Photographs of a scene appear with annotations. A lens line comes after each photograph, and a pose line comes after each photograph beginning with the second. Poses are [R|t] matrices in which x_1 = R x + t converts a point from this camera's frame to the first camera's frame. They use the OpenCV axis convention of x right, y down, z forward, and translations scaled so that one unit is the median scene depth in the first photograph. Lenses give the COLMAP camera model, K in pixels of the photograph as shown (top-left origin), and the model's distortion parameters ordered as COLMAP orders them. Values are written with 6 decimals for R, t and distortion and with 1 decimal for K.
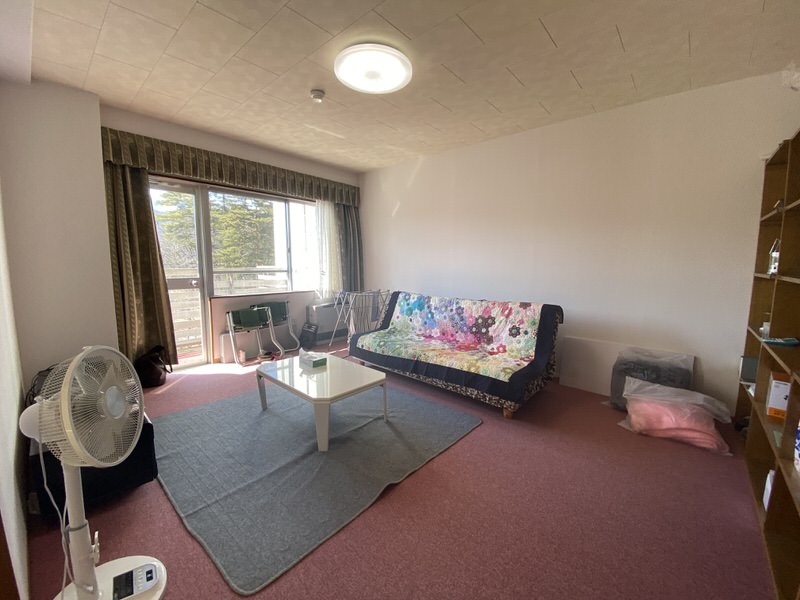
lens RADIAL K [[327.0, 0, 401.1], [0, 327.0, 297.9], [0, 0, 1]] dist [-0.003928, -0.006167]
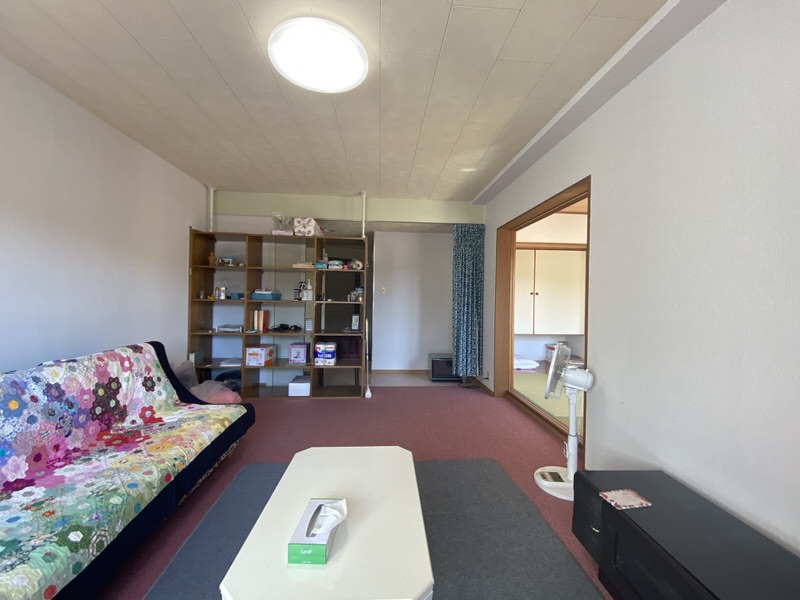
lens RADIAL K [[327.0, 0, 398.8], [0, 327.0, 295.4], [0, 0, 1]] dist [-0.003928, -0.006167]
pose [[-0.700489, -0.014806, 0.713510, -0.552985], [0.063561, 0.994517, 0.083038, -0.118182], [-0.710827, 0.103519, -0.695707, 1.028230]]
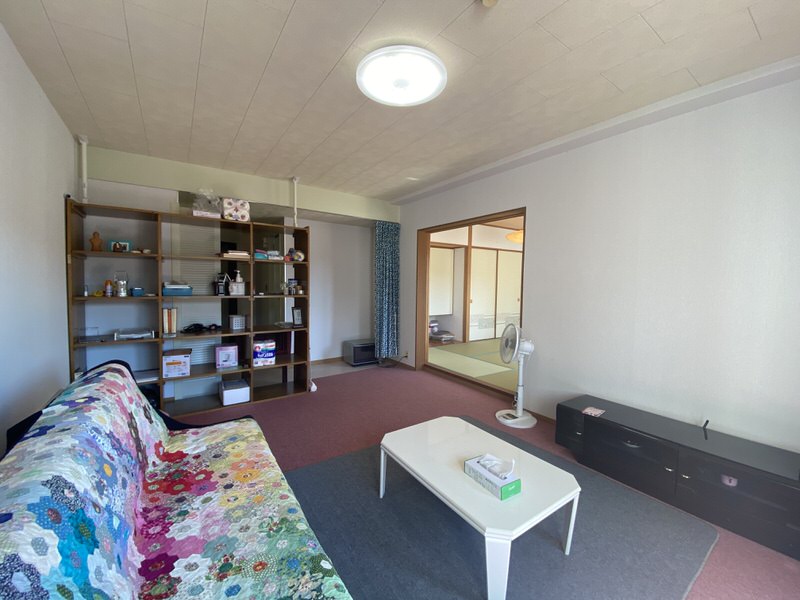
lens RADIAL K [[327.0, 0, 397.6], [0, 327.0, 297.5], [0, 0, 1]] dist [-0.003928, -0.006167]
pose [[-0.969830, -0.026883, 0.242296, -0.203546], [0.012215, 0.987294, 0.158436, -0.174973], [-0.243477, 0.156616, -0.957178, 1.326270]]
